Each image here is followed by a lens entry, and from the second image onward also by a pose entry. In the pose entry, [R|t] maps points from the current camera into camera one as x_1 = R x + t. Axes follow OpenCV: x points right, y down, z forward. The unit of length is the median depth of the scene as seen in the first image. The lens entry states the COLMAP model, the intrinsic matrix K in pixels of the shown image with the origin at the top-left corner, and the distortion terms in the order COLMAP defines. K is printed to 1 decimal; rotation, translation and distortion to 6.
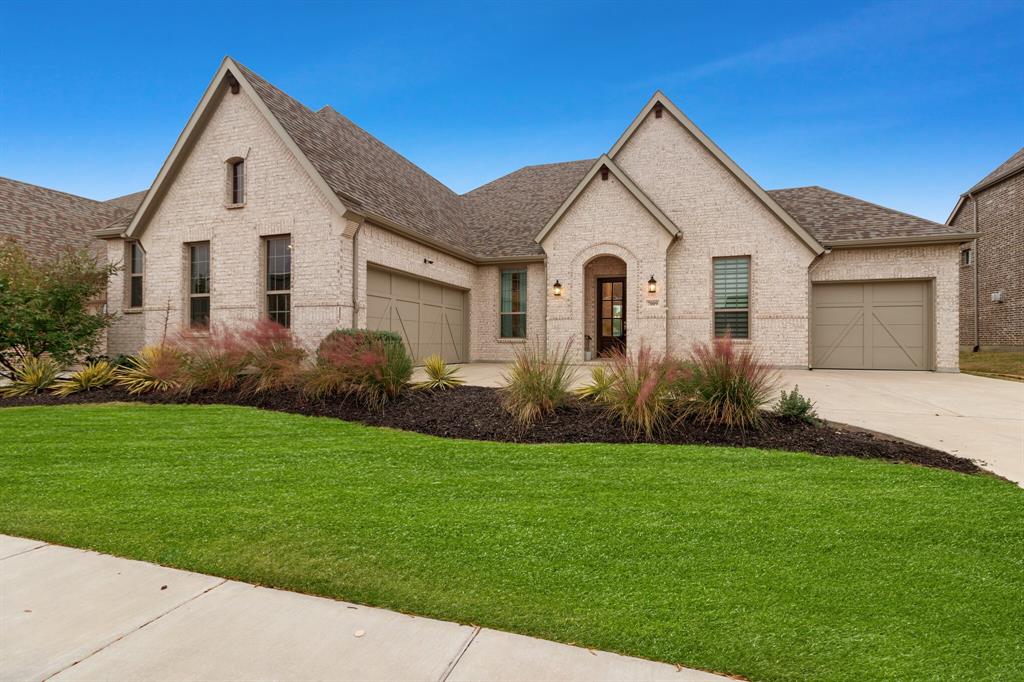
lens RADIAL K [[472.0, 0, 513.3], [0, 472.0, 327.7], [0, 0, 1]] dist [0.003097, -0.000406]
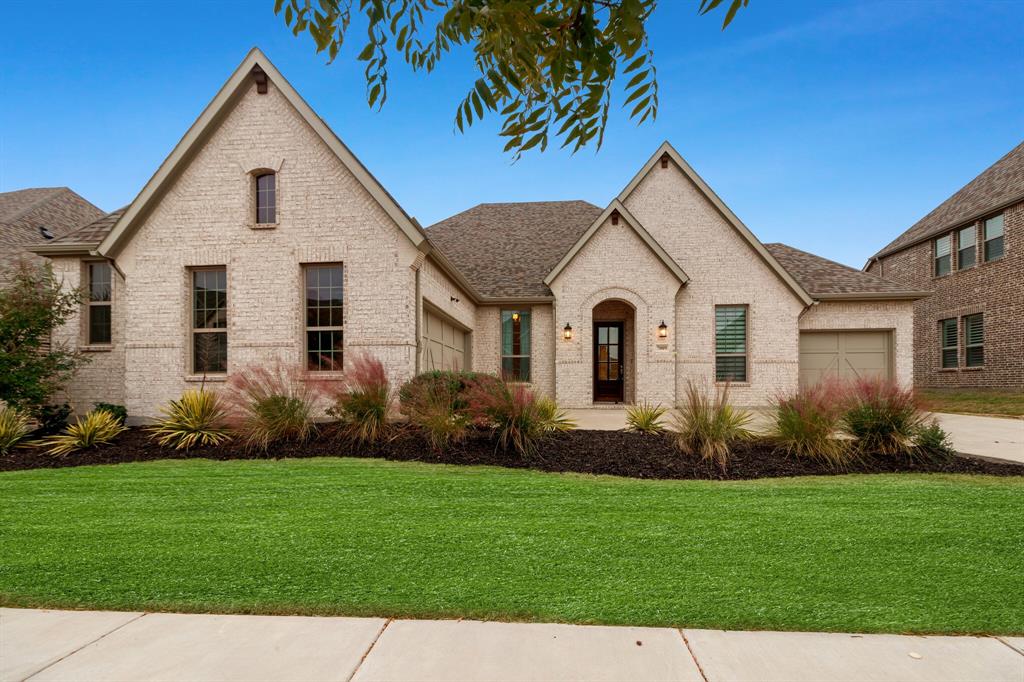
lens RADIAL K [[490.9, 0, 514.1], [0, 490.9, 376.2], [0, 0, 1]] dist [0.001322, 0.000392]
pose [[0.974269, -0.000179, 0.225386, -0.286410], [-0.000868, 0.999989, 0.004546, 0.006421], [-0.225385, -0.004624, 0.974259, 0.031024]]
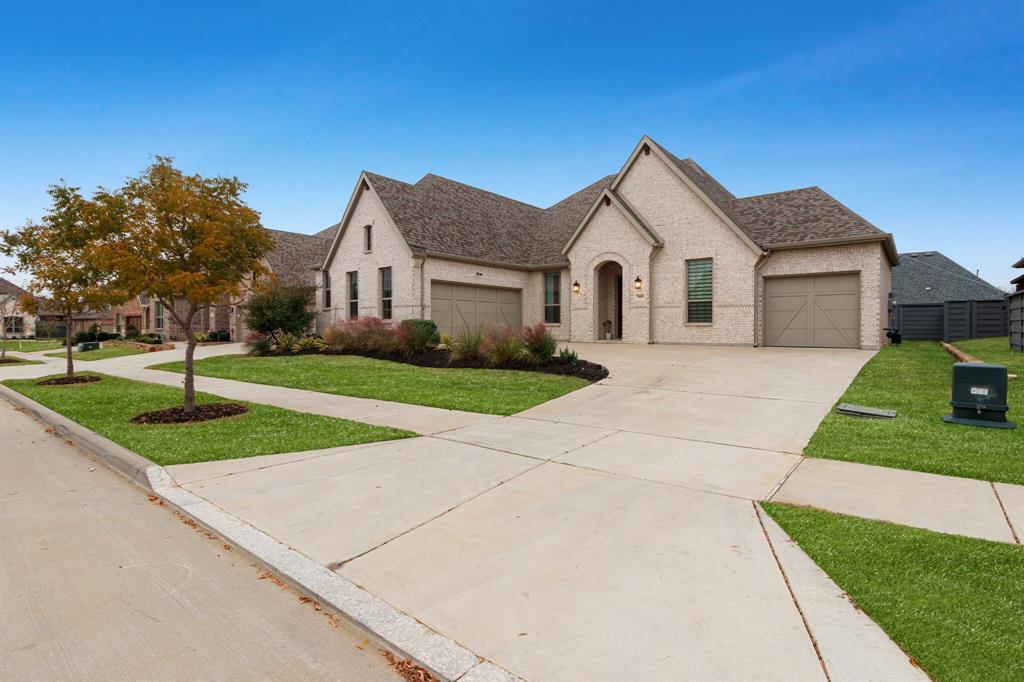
lens RADIAL K [[489.0, 0, 507.6], [0, 489.0, 318.2], [0, 0, 1]] dist [0.000323, 0.000025]
pose [[0.931911, -0.009604, -0.362559, 0.489671], [0.013640, 0.999870, 0.008574, -0.008095], [0.362430, -0.012936, 0.931921, -0.466282]]
